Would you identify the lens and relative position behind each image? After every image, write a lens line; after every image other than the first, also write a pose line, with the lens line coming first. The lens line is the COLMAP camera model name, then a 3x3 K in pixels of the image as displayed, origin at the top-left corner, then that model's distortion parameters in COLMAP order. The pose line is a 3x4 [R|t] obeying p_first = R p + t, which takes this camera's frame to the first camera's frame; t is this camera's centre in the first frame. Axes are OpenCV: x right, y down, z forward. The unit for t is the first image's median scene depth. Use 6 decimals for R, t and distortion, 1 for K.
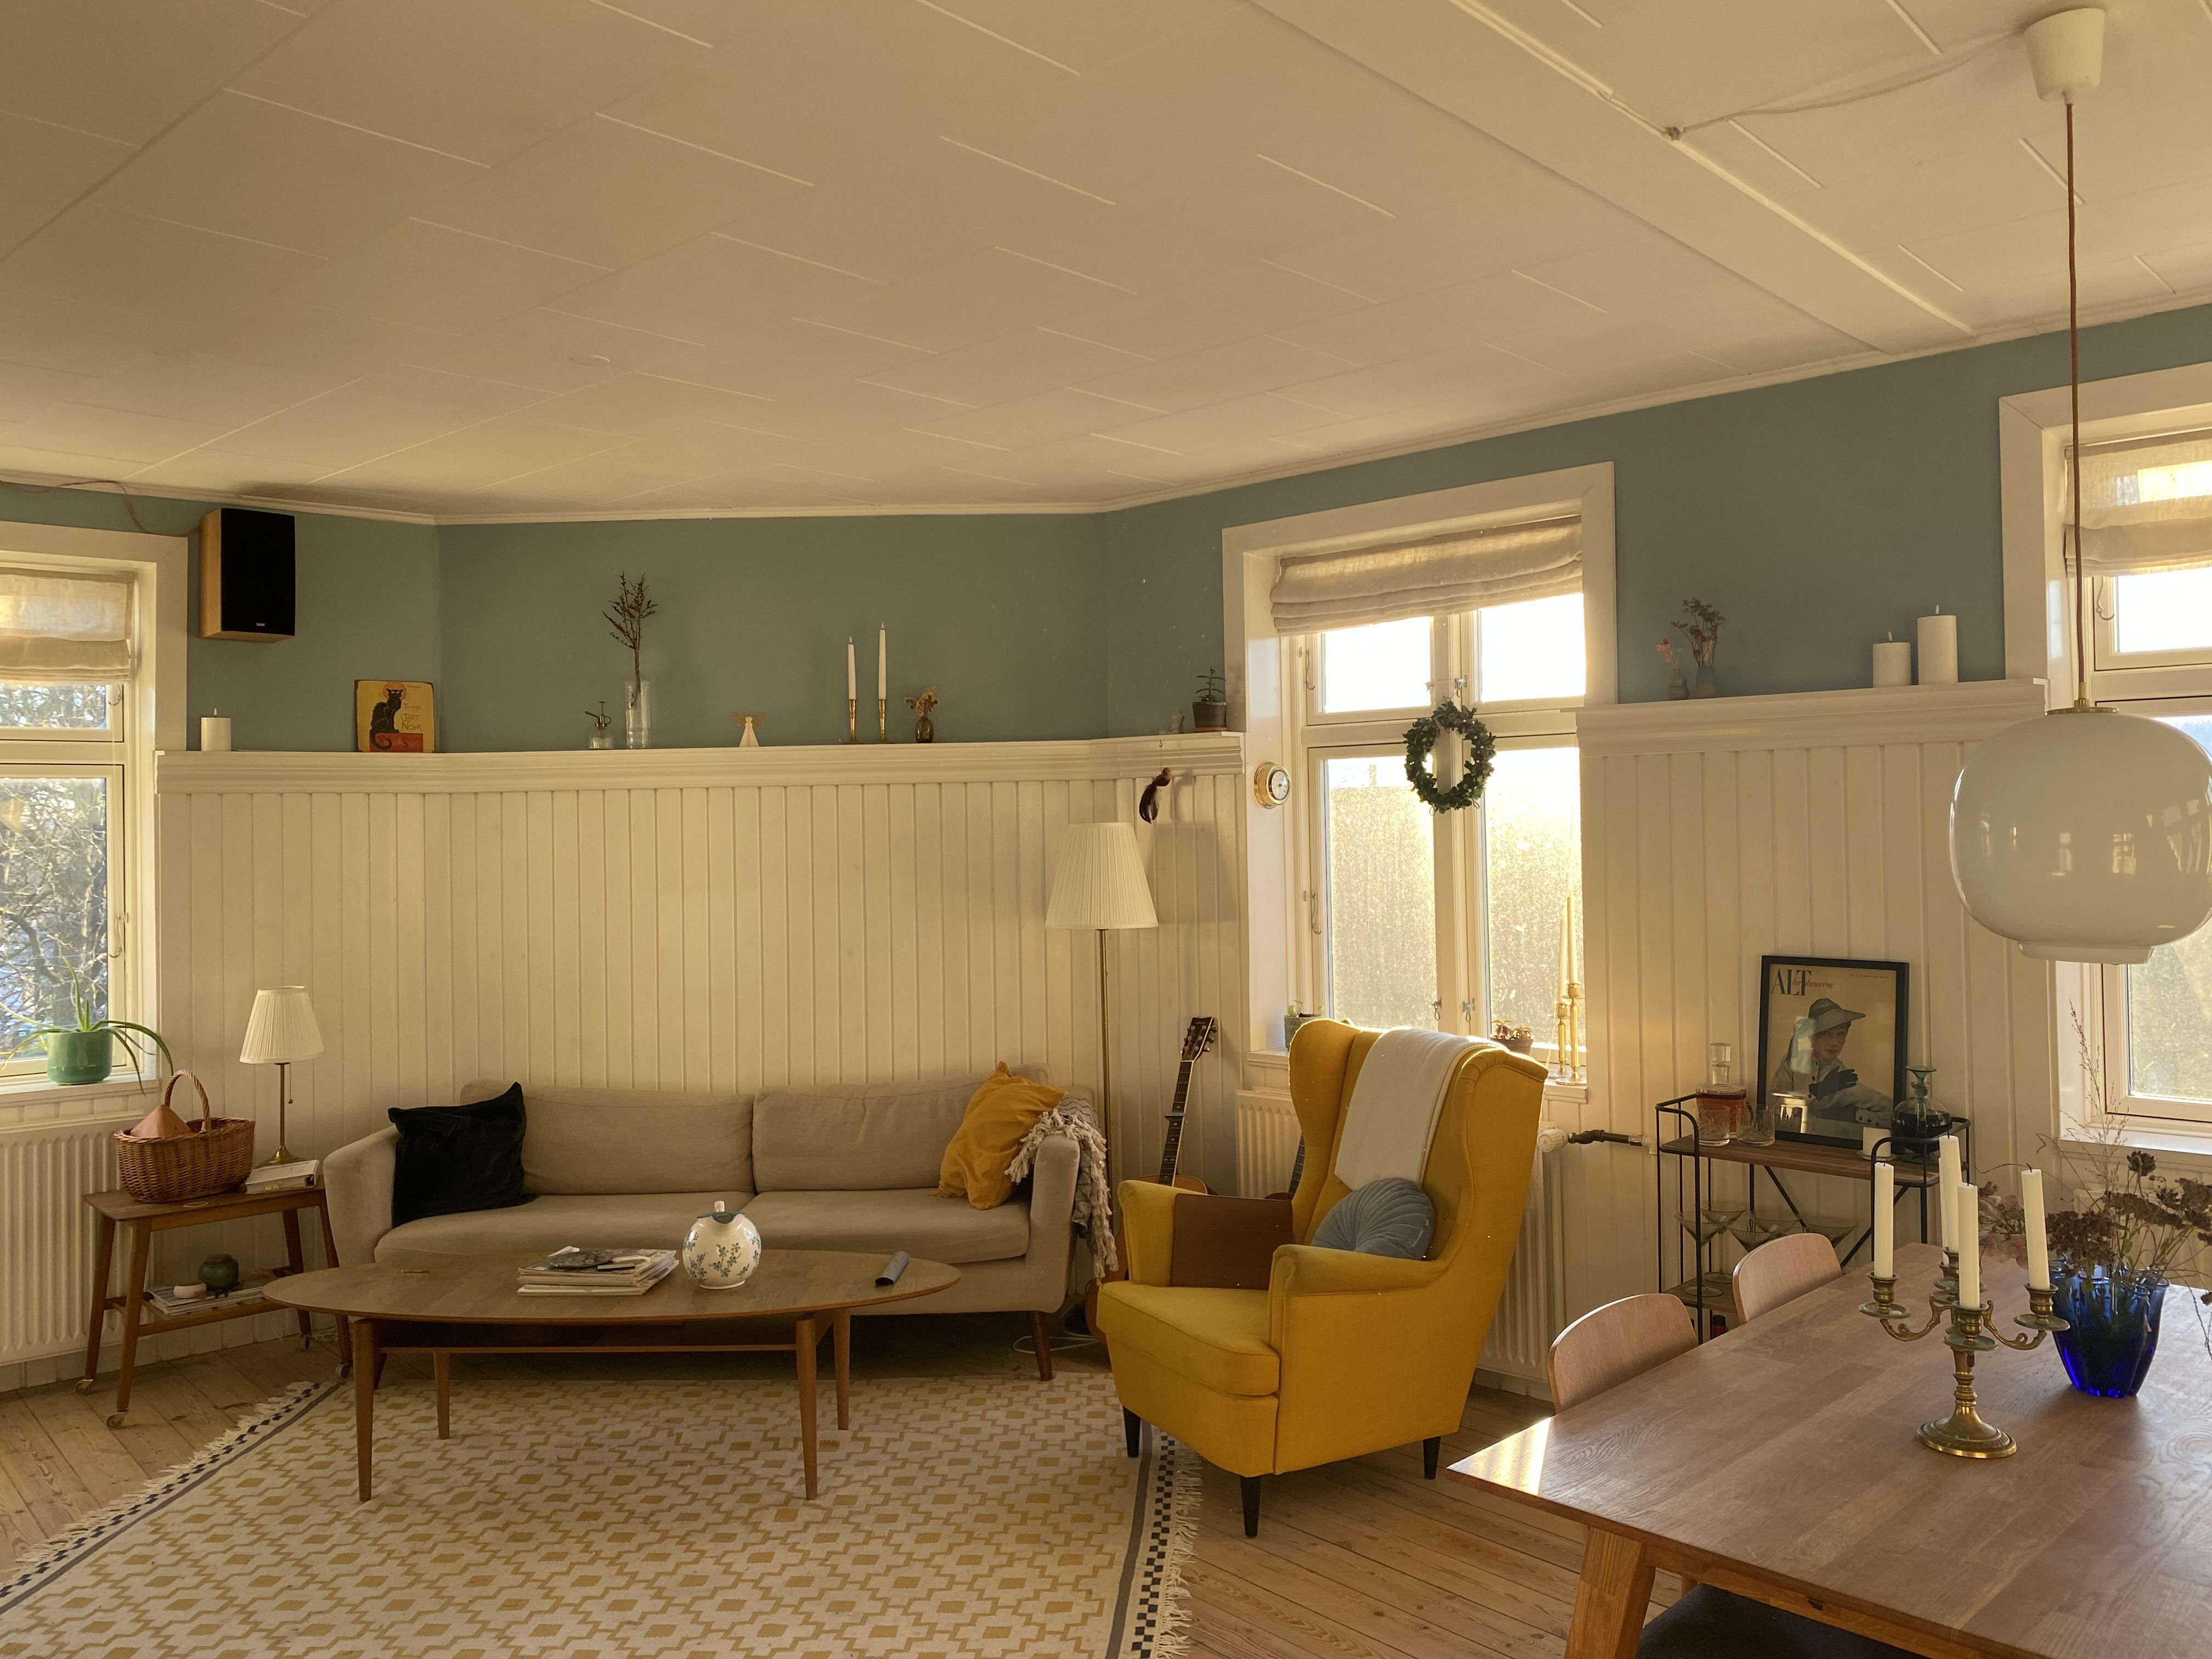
lens RADIAL K [[1684.3, 0, 1092.6], [0, 1684.3, 823.0], [0, 0, 1]] dist [0.028907, -0.037806]
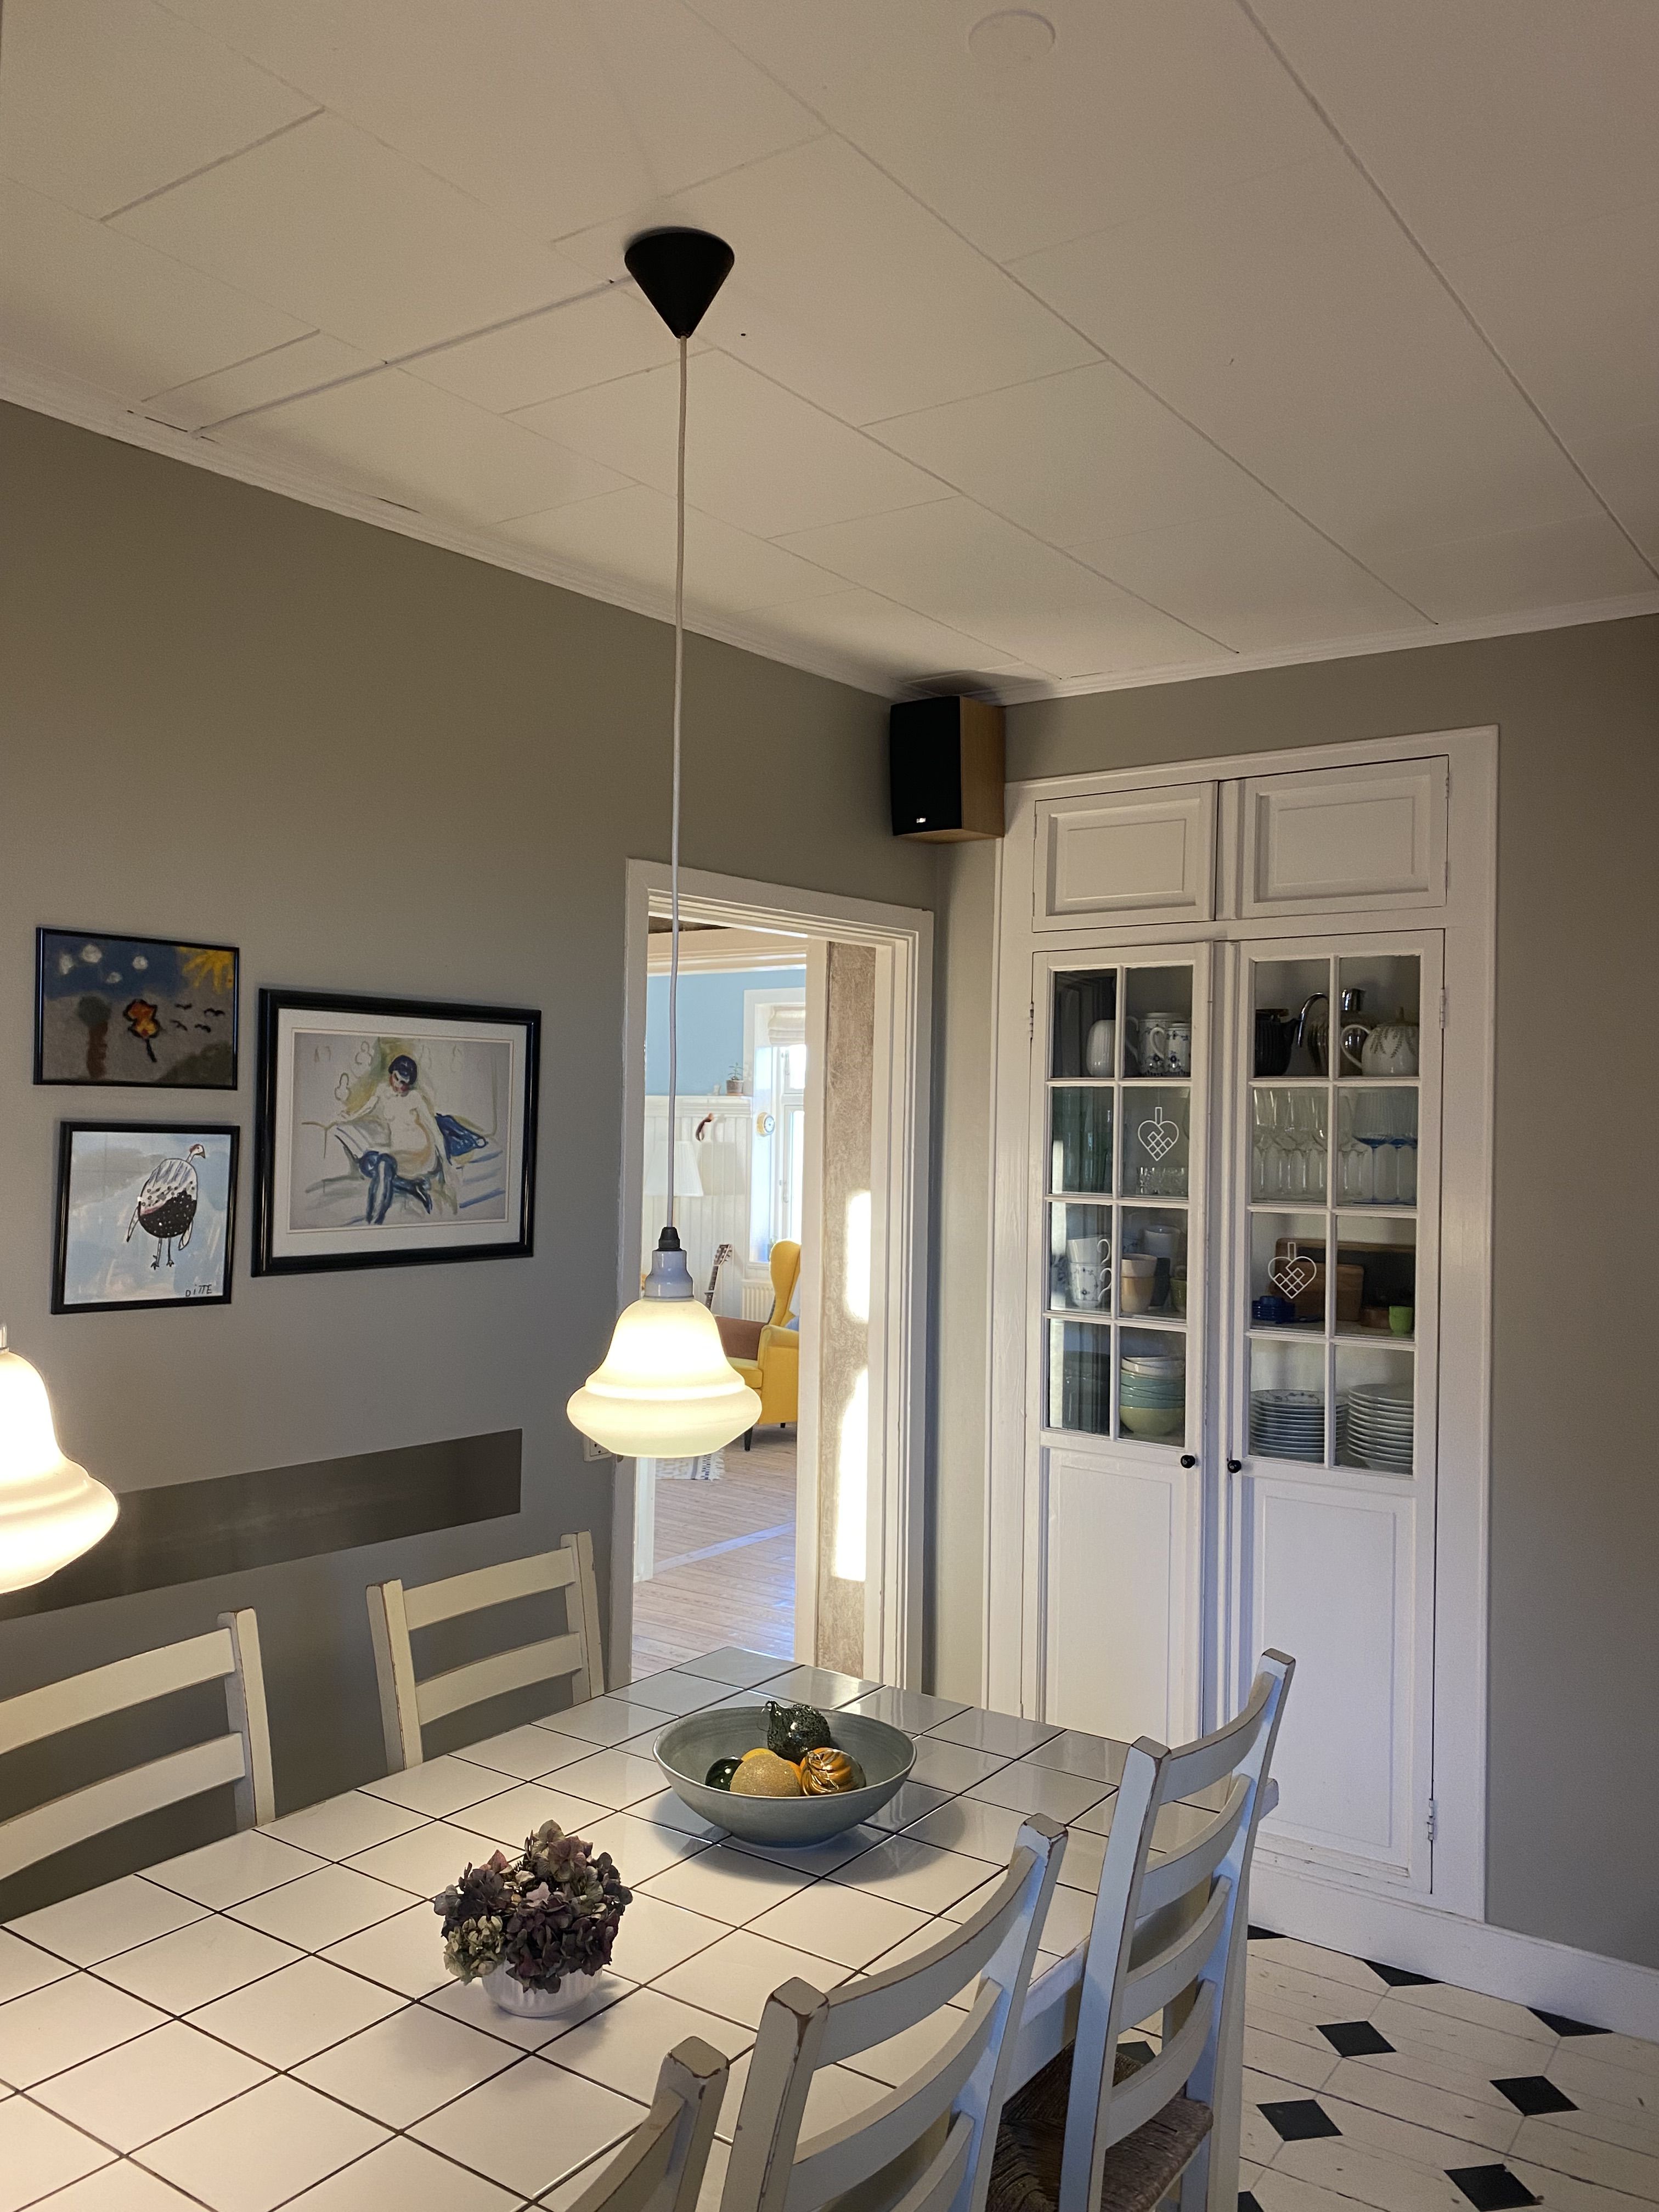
lens RADIAL K [[1684.3, 0, 831.8], [0, 1684.3, 1128.3], [0, 0, 1]] dist [0.028907, -0.037806]
pose [[0.987104, 0.037656, 0.155591, -0.130244], [-0.037864, 0.999282, -0.001627, -0.019570], [-0.155541, -0.004285, 0.987820, -1.011727]]
